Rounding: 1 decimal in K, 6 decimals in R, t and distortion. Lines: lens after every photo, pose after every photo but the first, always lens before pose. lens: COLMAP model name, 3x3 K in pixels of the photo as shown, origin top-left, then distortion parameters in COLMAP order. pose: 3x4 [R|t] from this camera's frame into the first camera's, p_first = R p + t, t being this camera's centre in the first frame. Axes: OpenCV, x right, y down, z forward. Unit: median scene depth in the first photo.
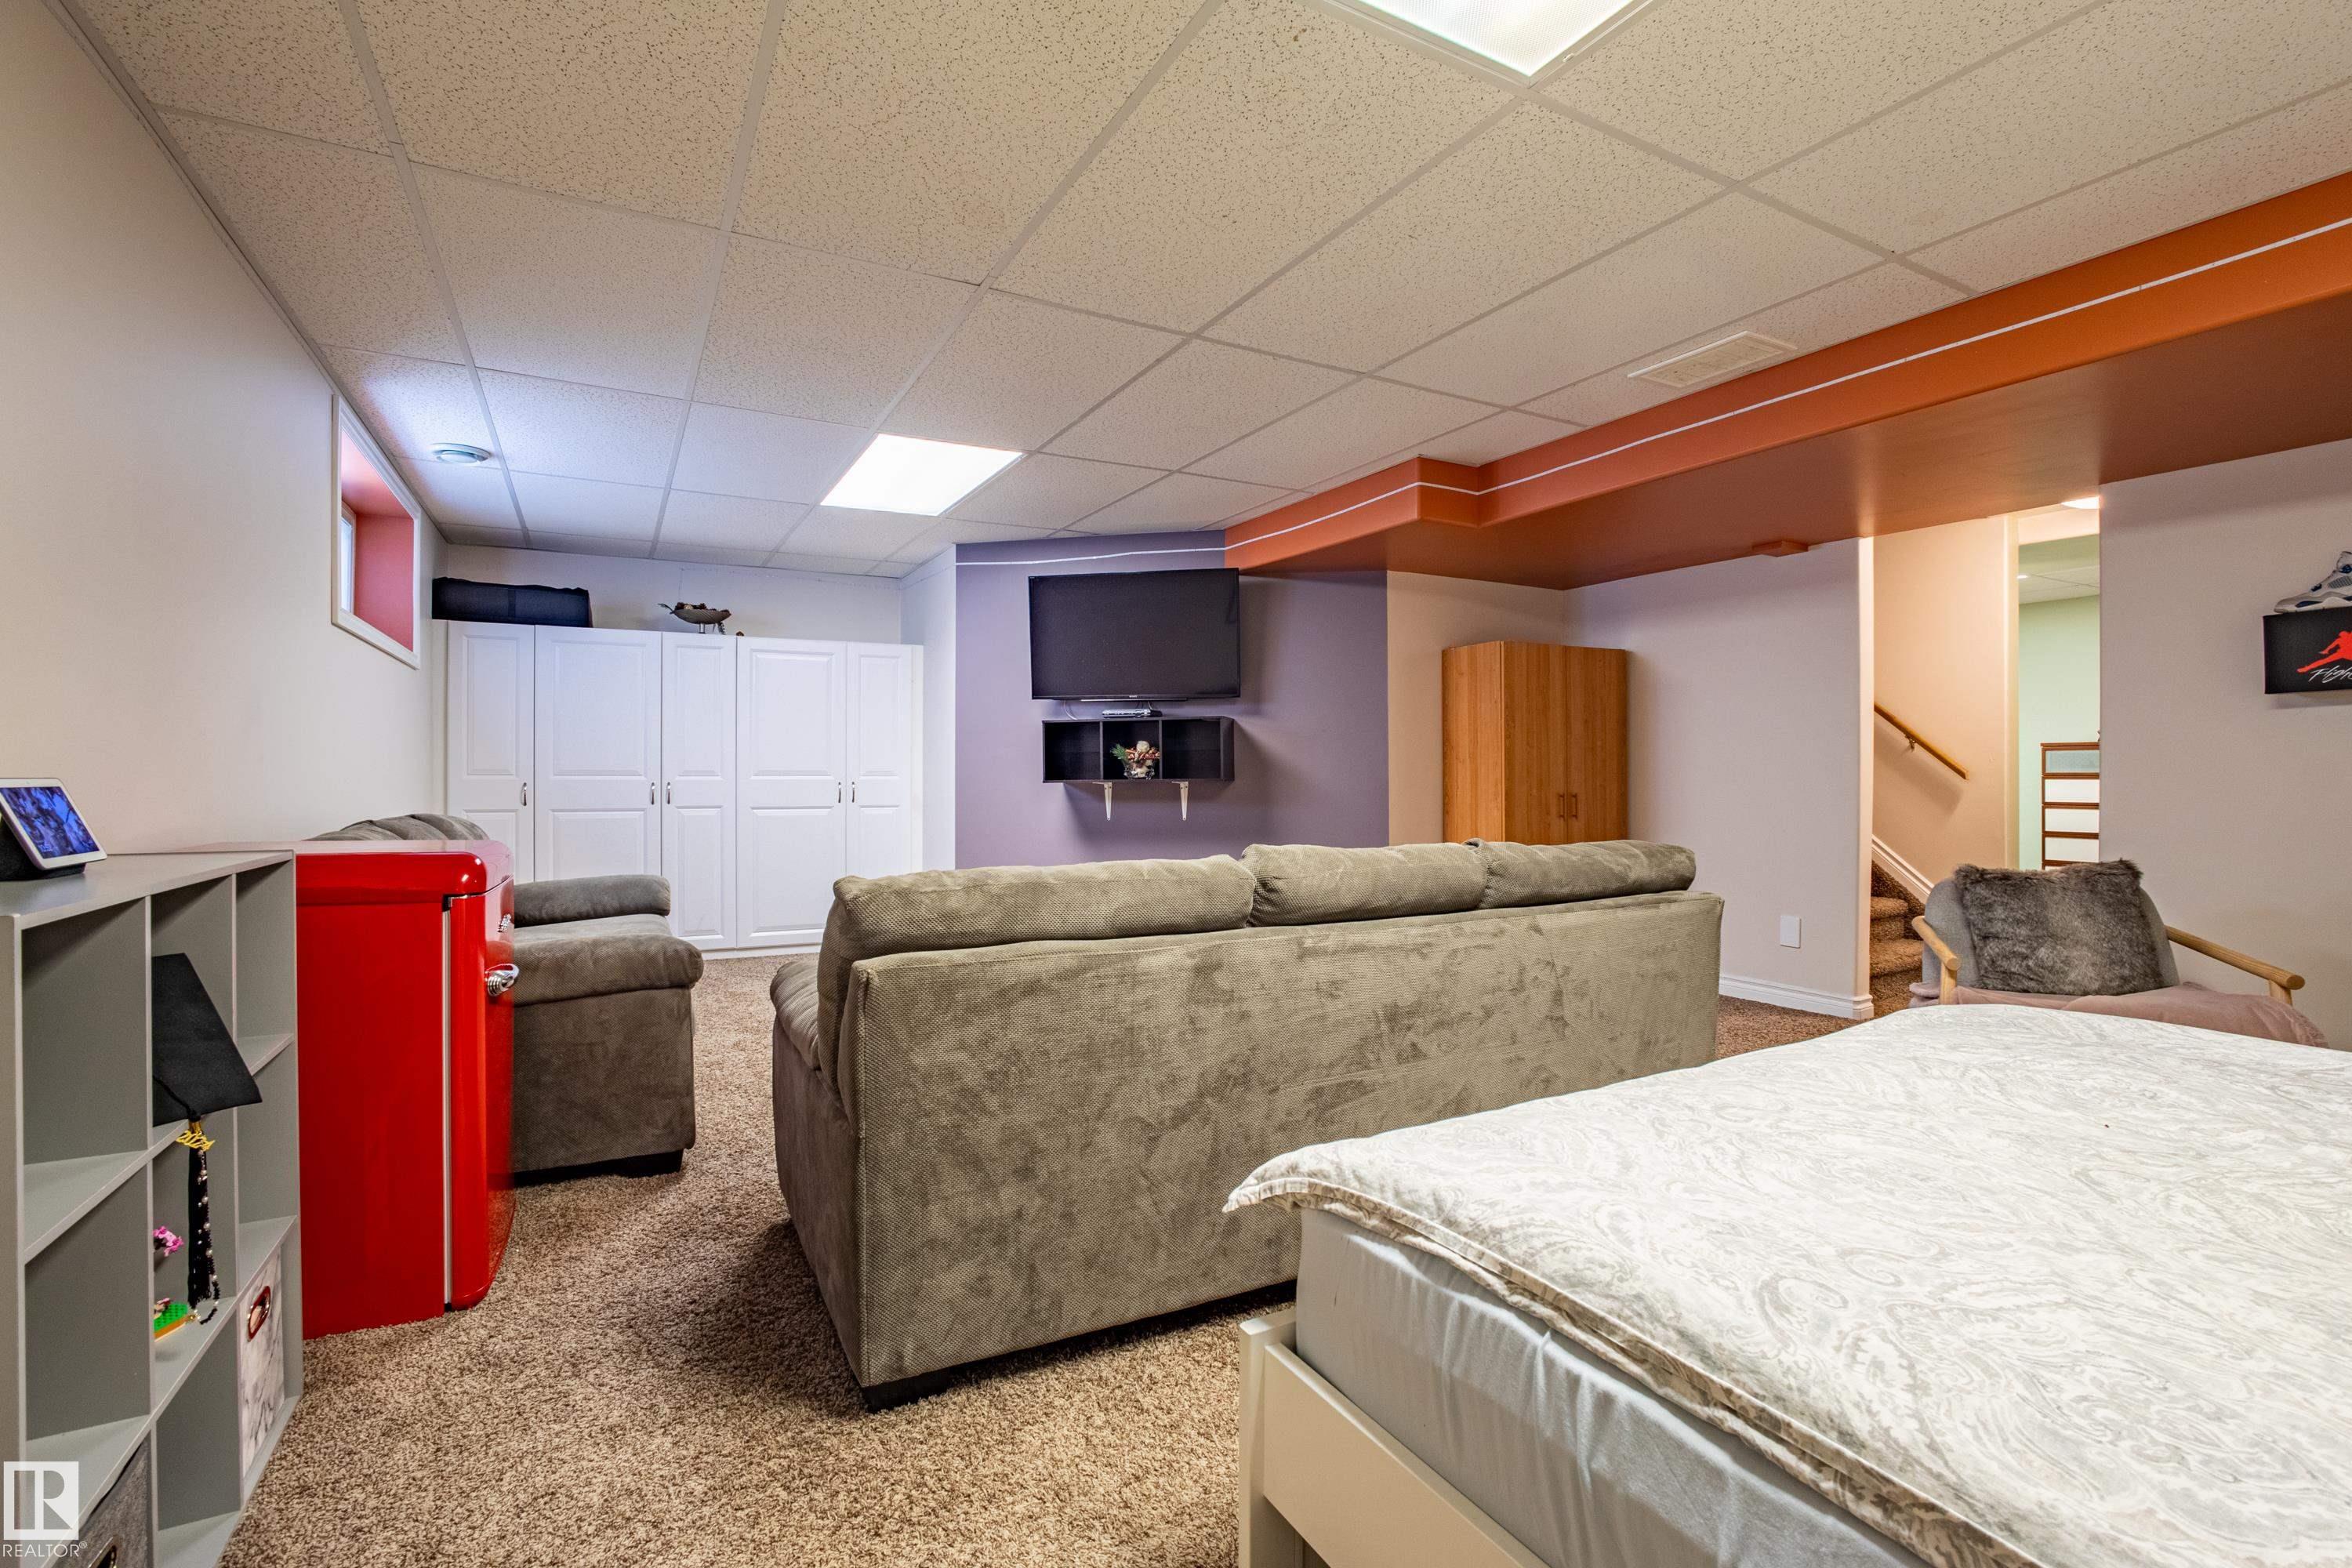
lens RADIAL K [[1068.0, 0, 1163.9], [0, 1068.0, 776.7], [0, 0, 1]] dist [0.000671, 0.000562]
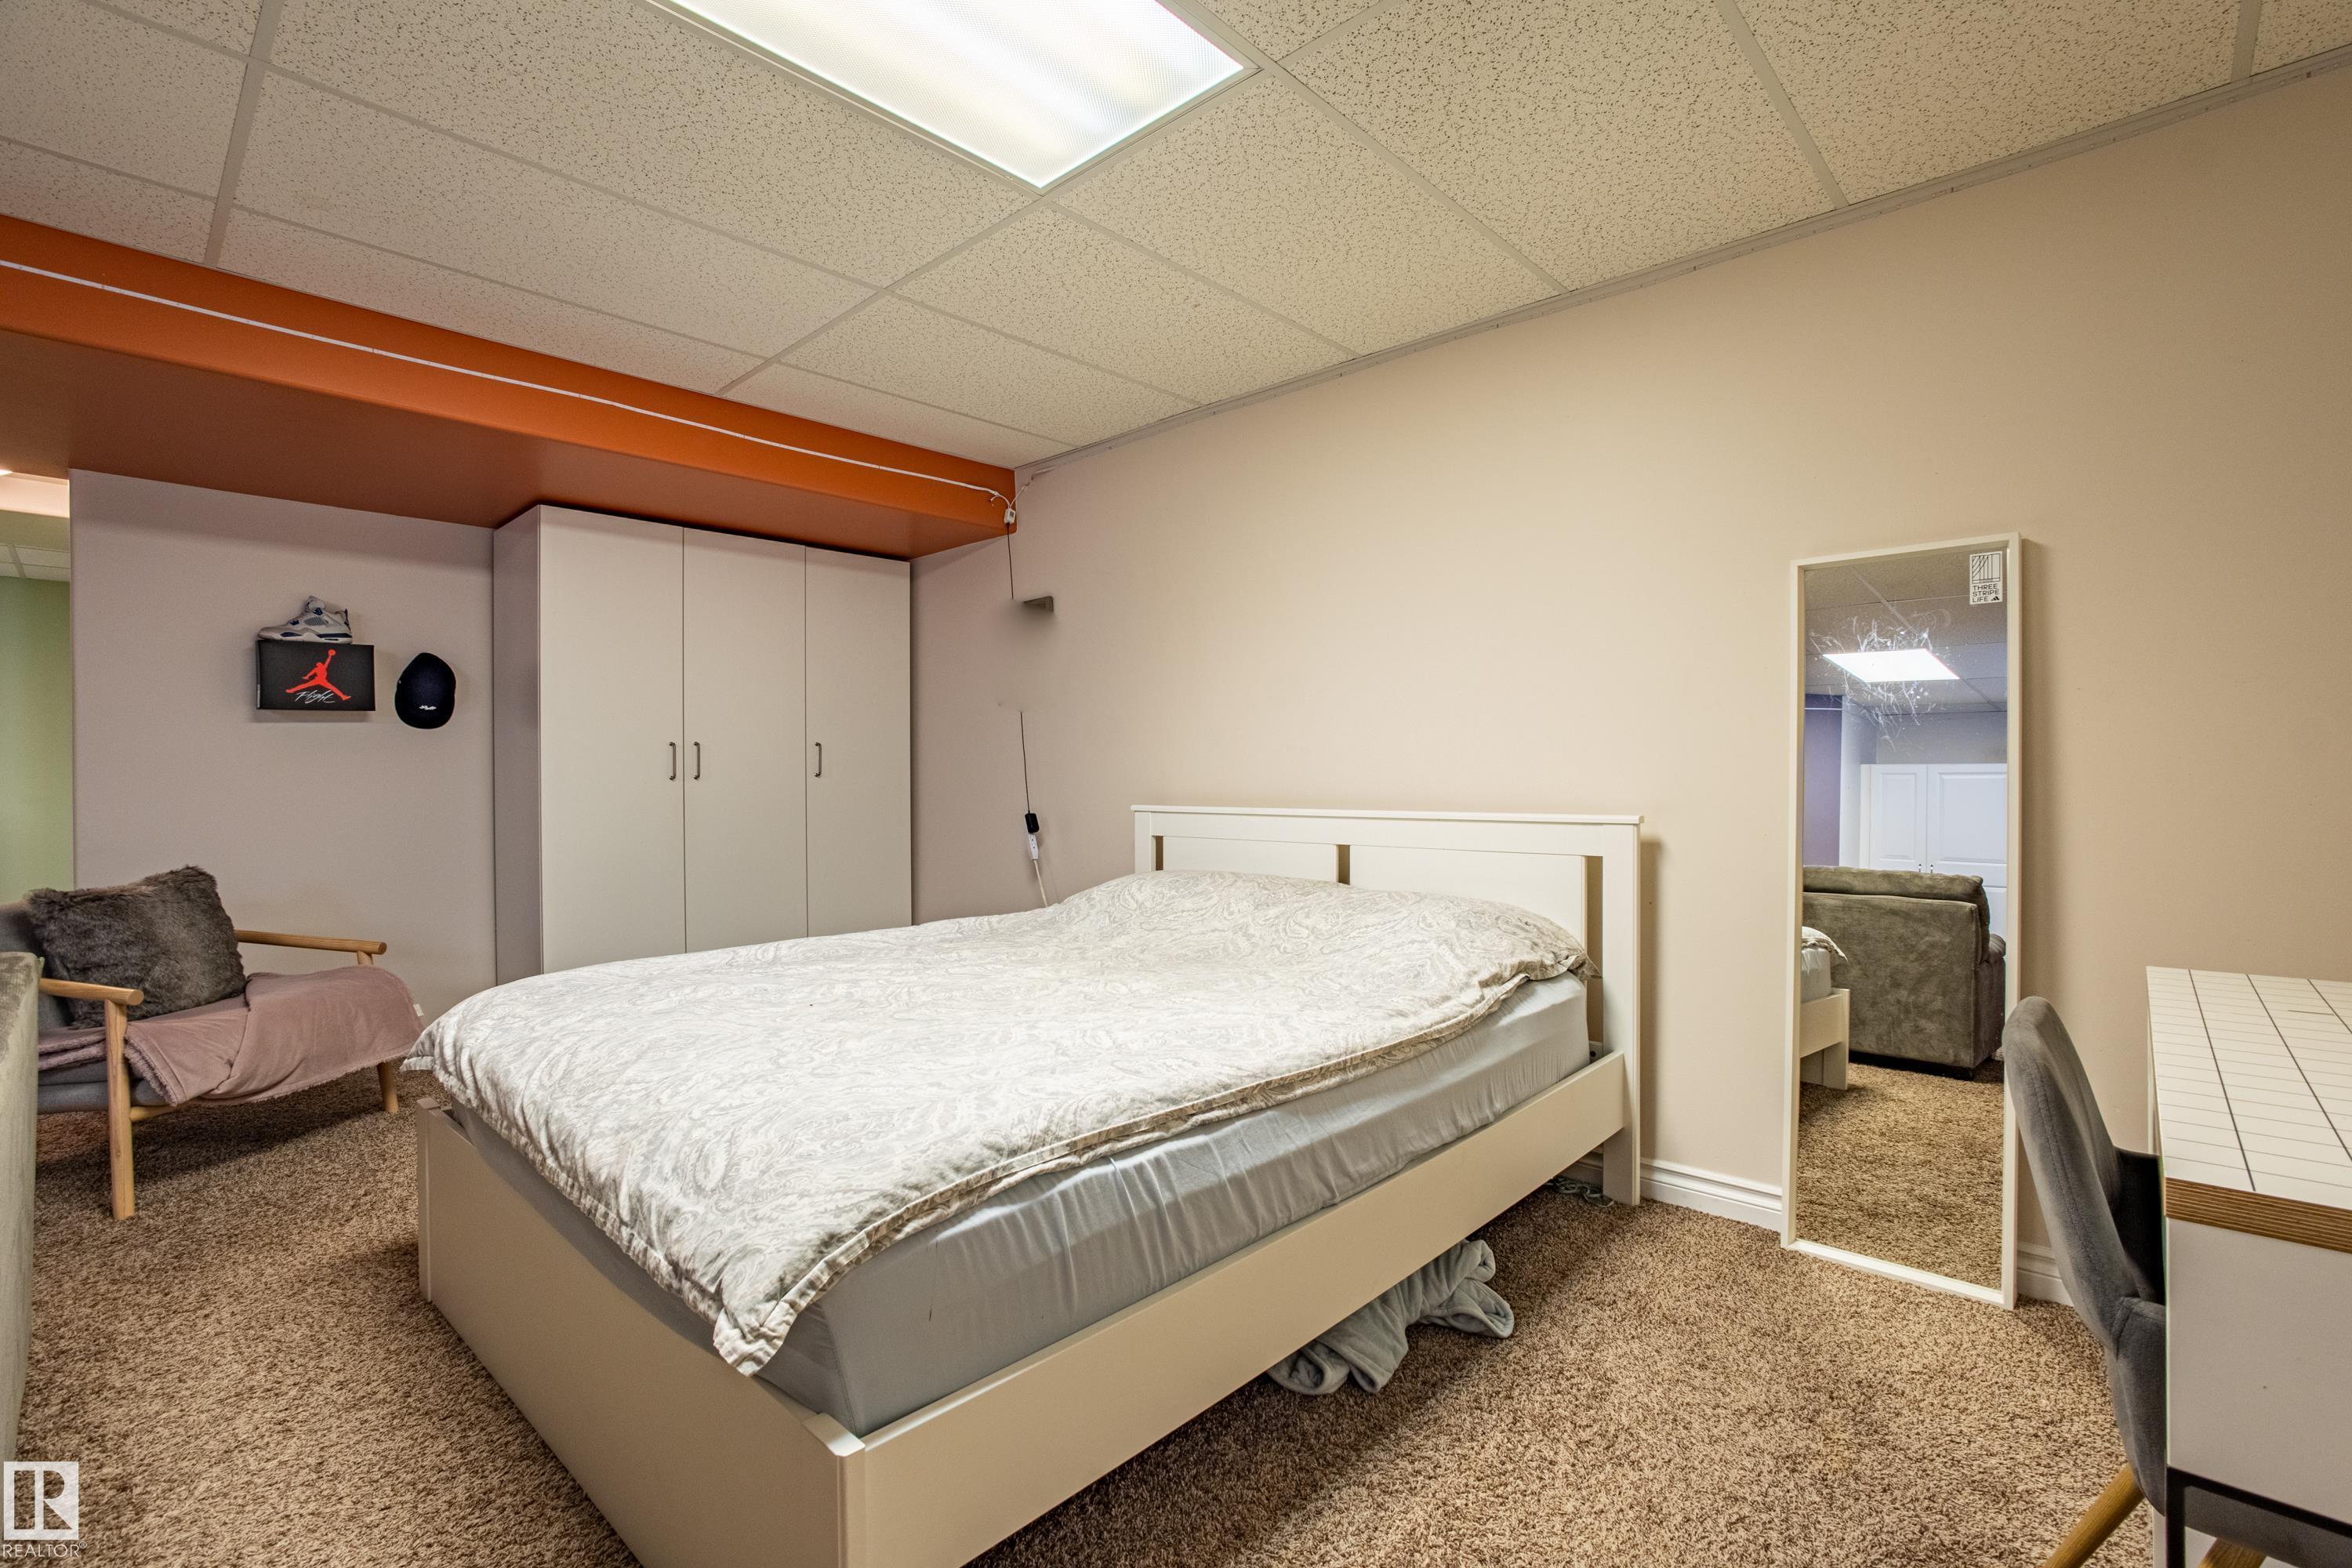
lens RADIAL K [[1068.0, 0, 1174.2], [0, 1068.0, 771.9], [0, 0, 1]] dist [0.000671, 0.000562]
pose [[-0.309503, 0.004873, 0.950886, -0.916554], [0.006469, 0.999975, -0.003018, -0.004046], [-0.950877, 0.005217, -0.309526, 1.181395]]
